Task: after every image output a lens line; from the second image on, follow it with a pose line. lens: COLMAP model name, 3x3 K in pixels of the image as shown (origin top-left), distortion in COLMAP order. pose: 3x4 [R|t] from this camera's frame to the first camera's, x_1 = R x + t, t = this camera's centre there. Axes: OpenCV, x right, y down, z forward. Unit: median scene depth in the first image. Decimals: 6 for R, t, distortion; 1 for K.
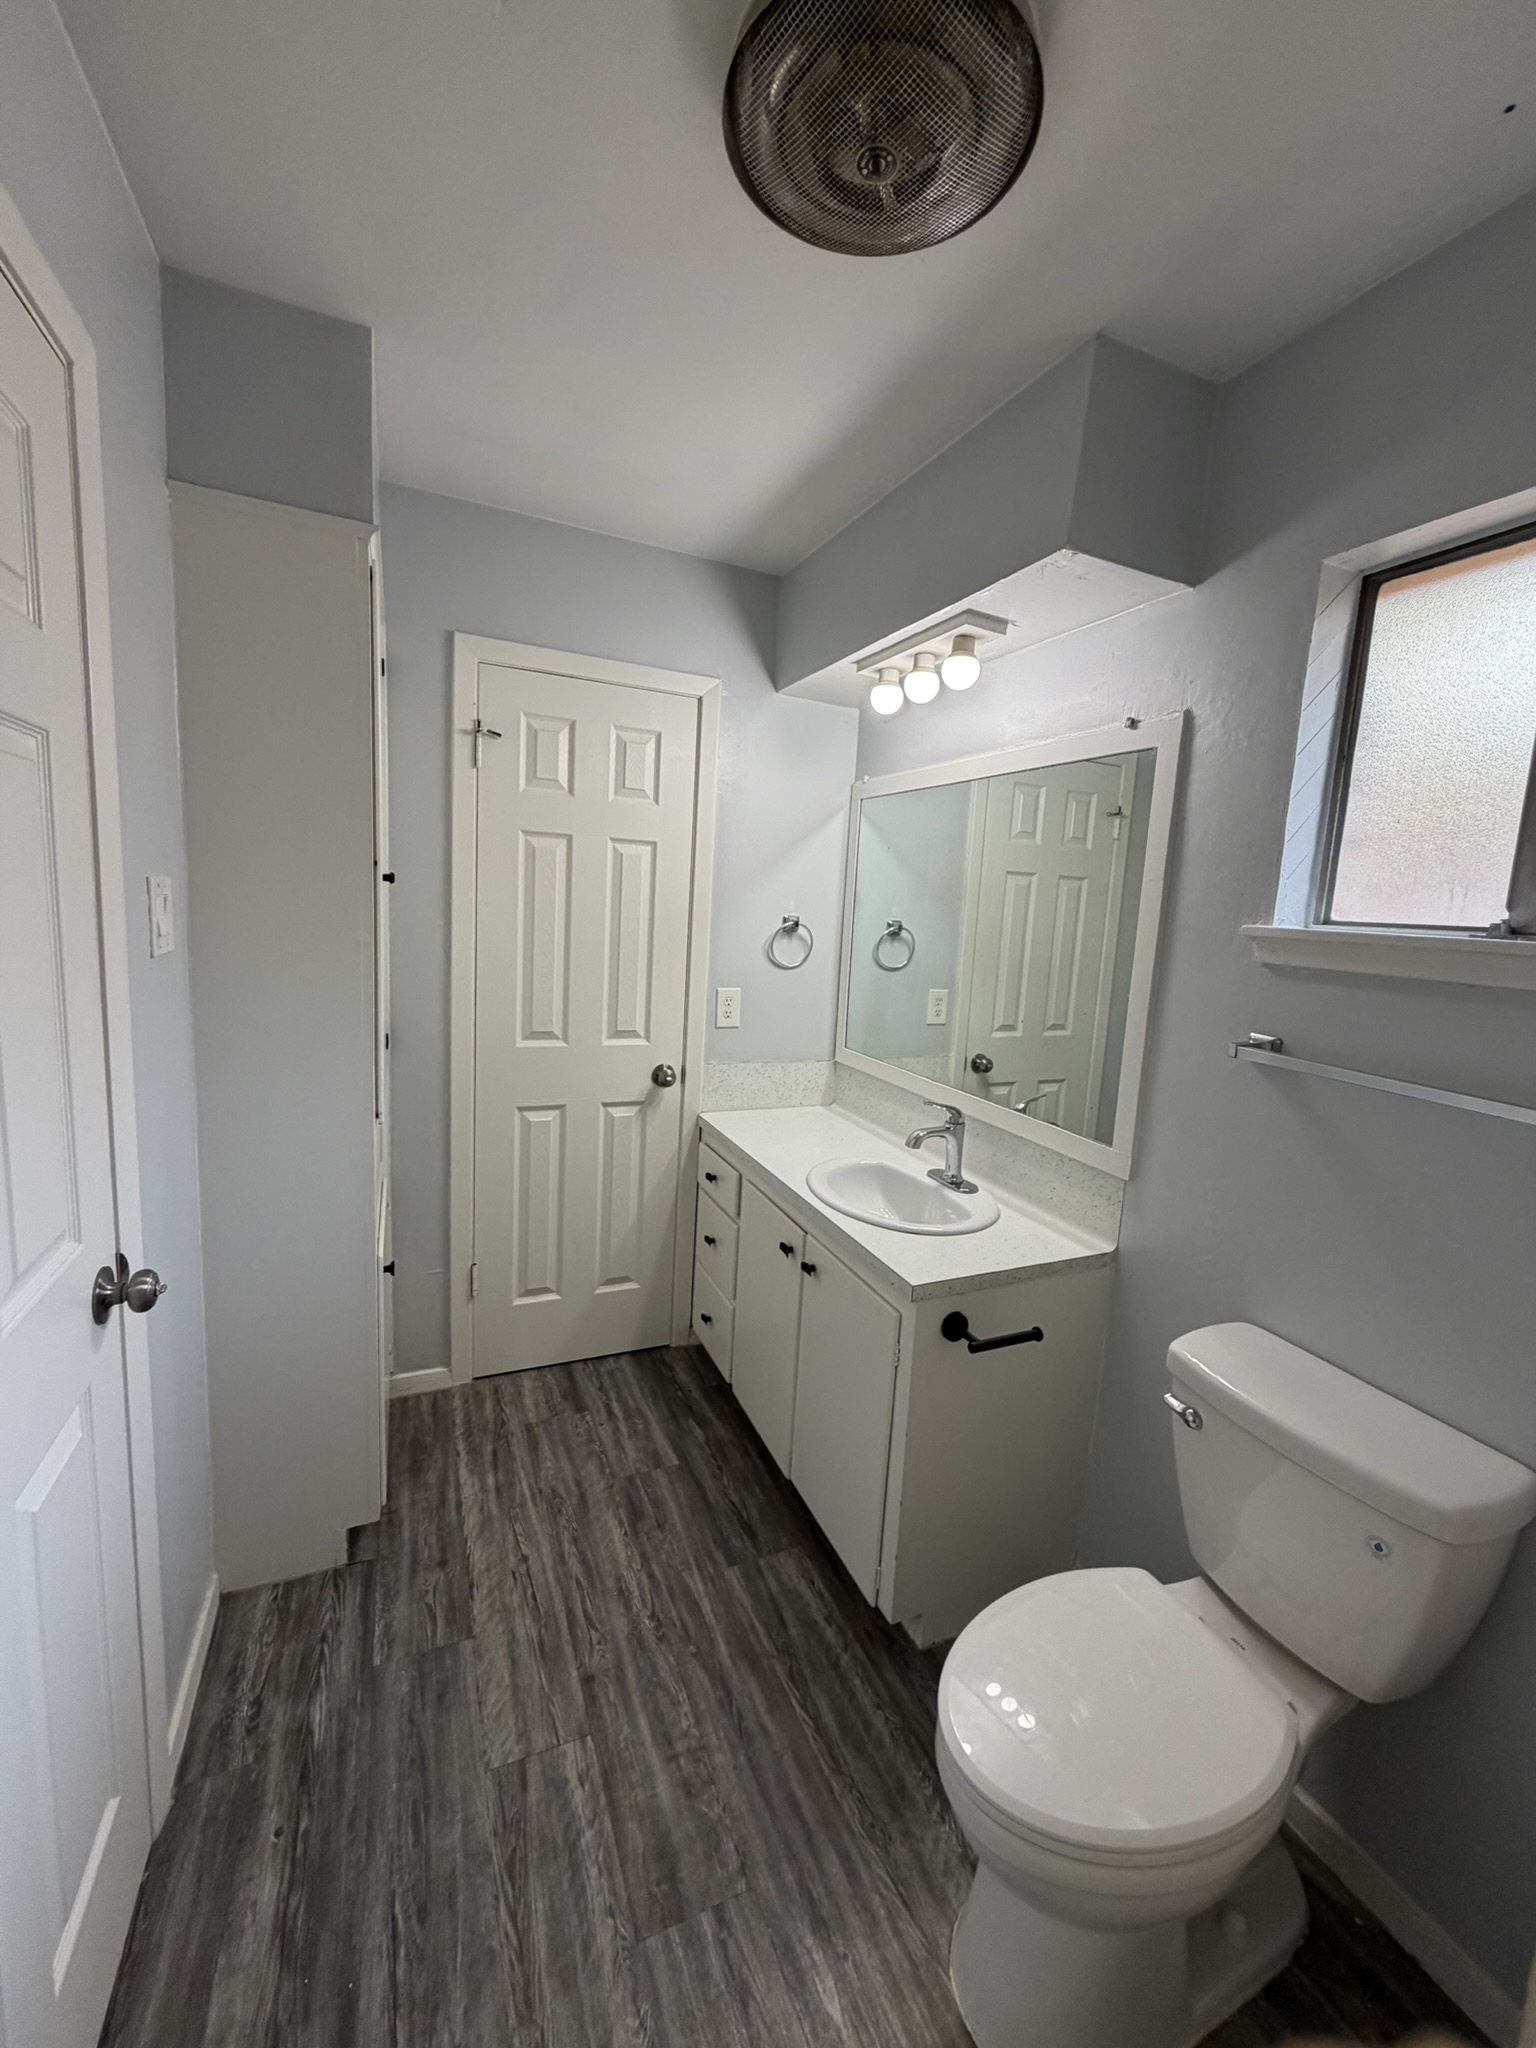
lens RADIAL K [[817.7, 0, 766.8], [0, 817.7, 1018.7], [0, 0, 1]] dist [-0.000966, 0.000249]
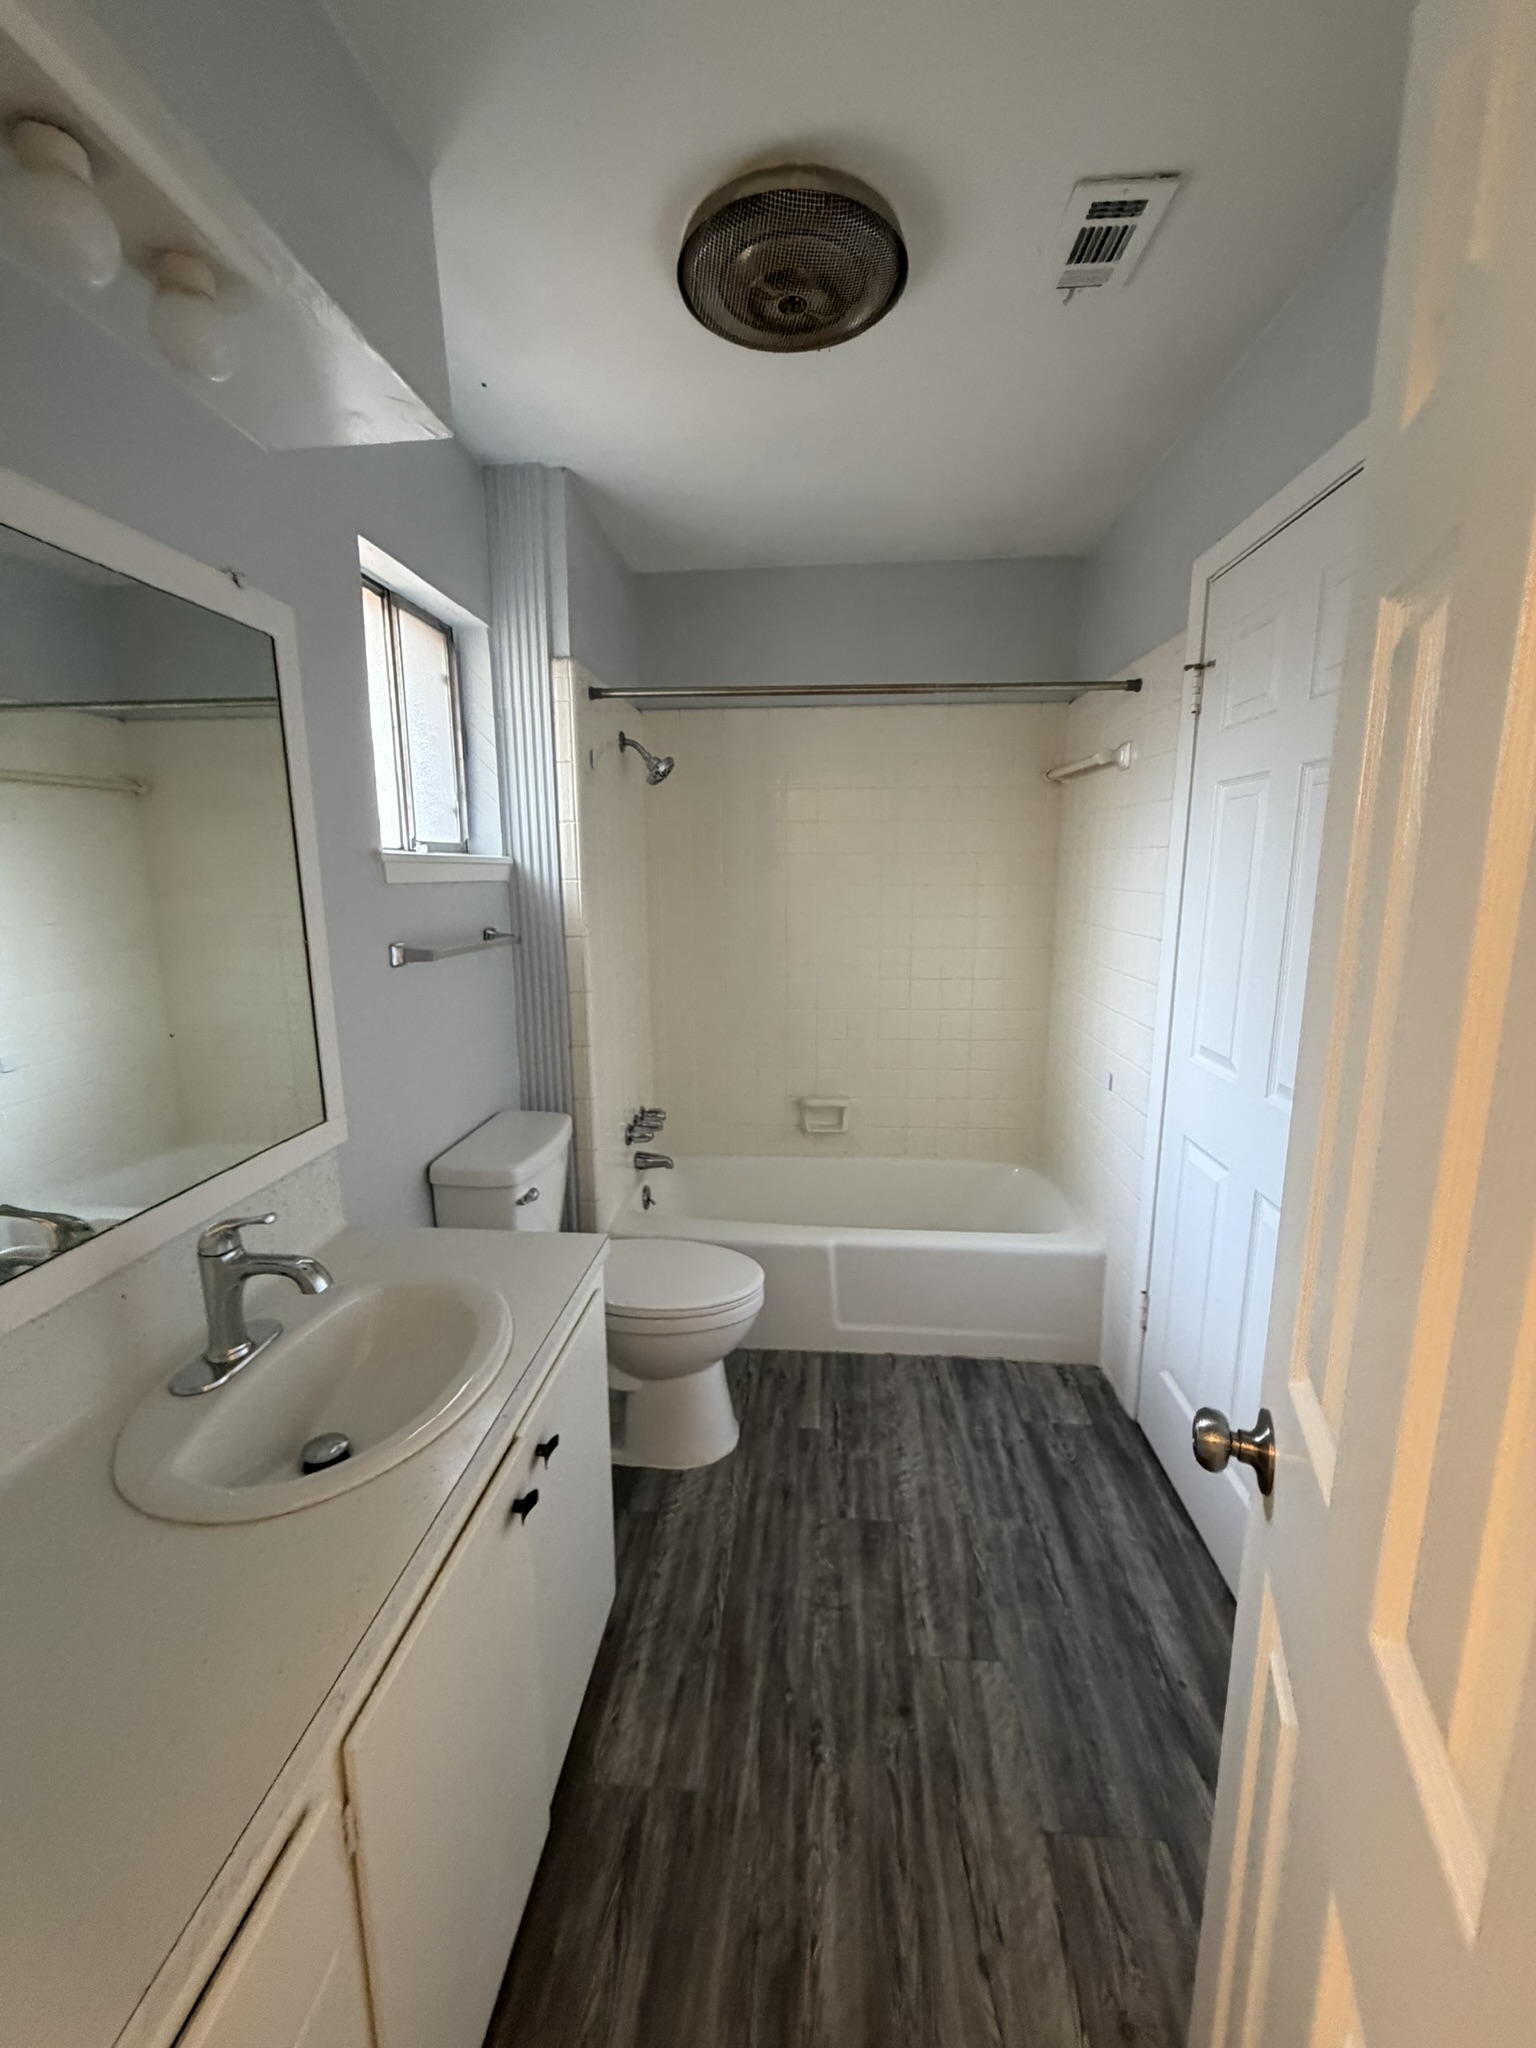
lens RADIAL K [[819.2, 0, 766.1], [0, 819.2, 1017.9], [0, 0, 1]] dist [-0.000170, 0.000311]
pose [[-0.879877, -0.136713, 0.455112, -0.389706], [0.023621, 0.943956, 0.329226, -0.232161], [-0.474615, 0.300428, -0.827335, 1.588284]]
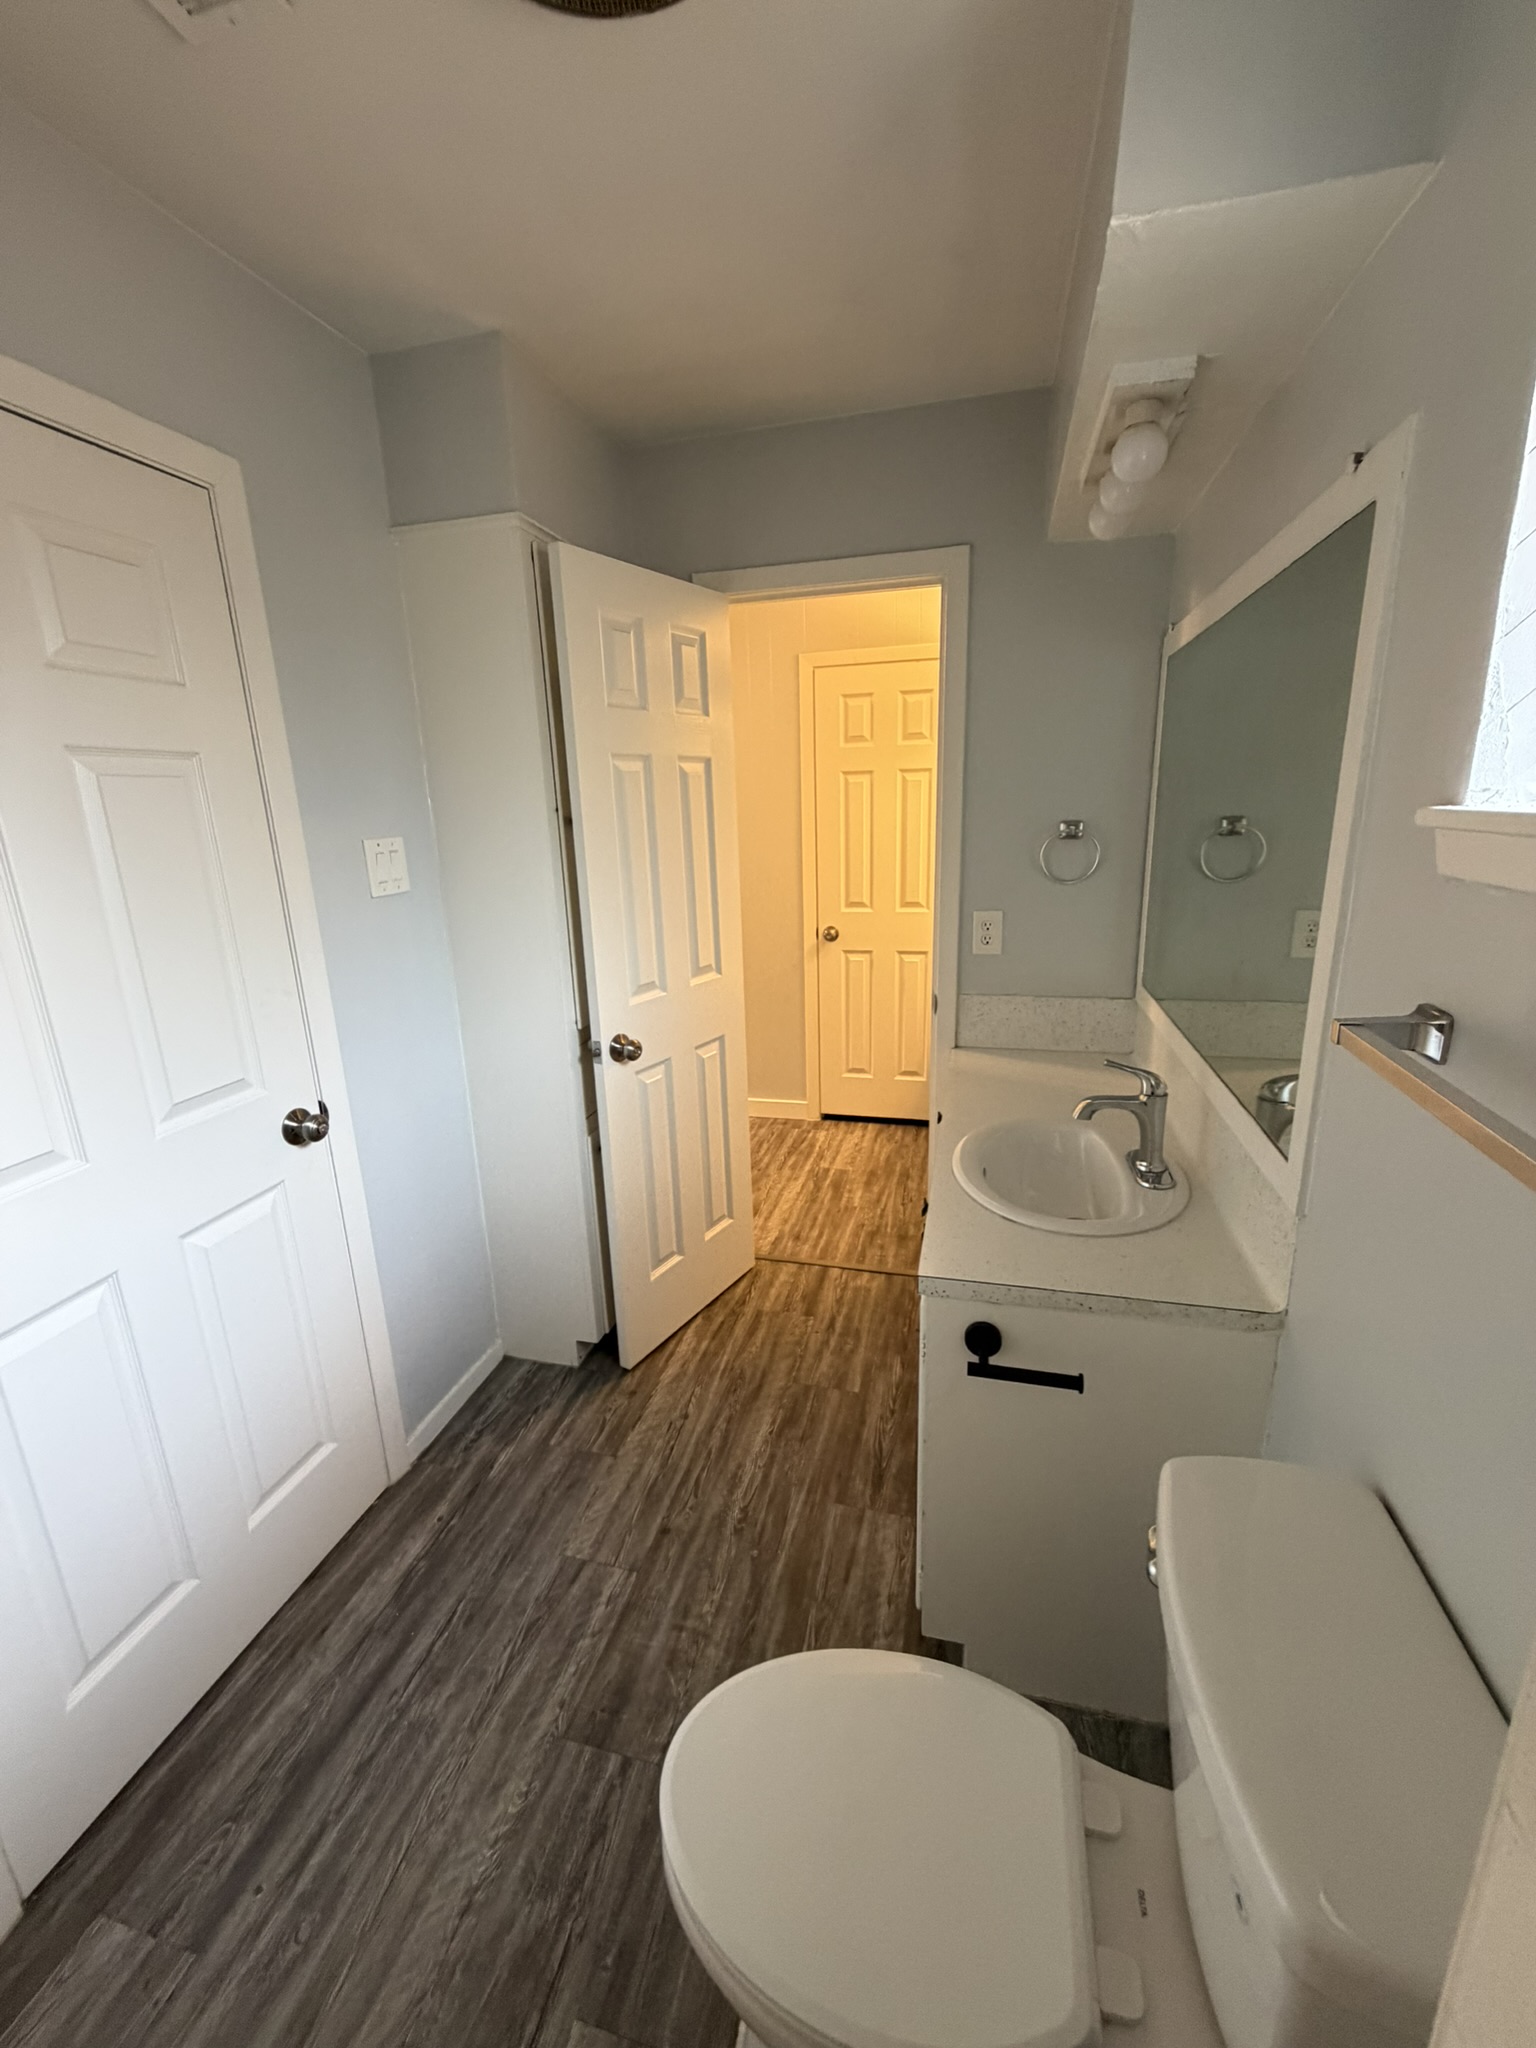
lens RADIAL K [[817.7, 0, 766.8], [0, 817.7, 1018.7], [0, 0, 1]] dist [-0.000966, 0.000249]
pose [[0.779879, 0.077683, -0.621091, 0.537547], [-0.012306, 0.993980, 0.108871, -0.024146], [0.625809, -0.077263, 0.776140, 0.260261]]
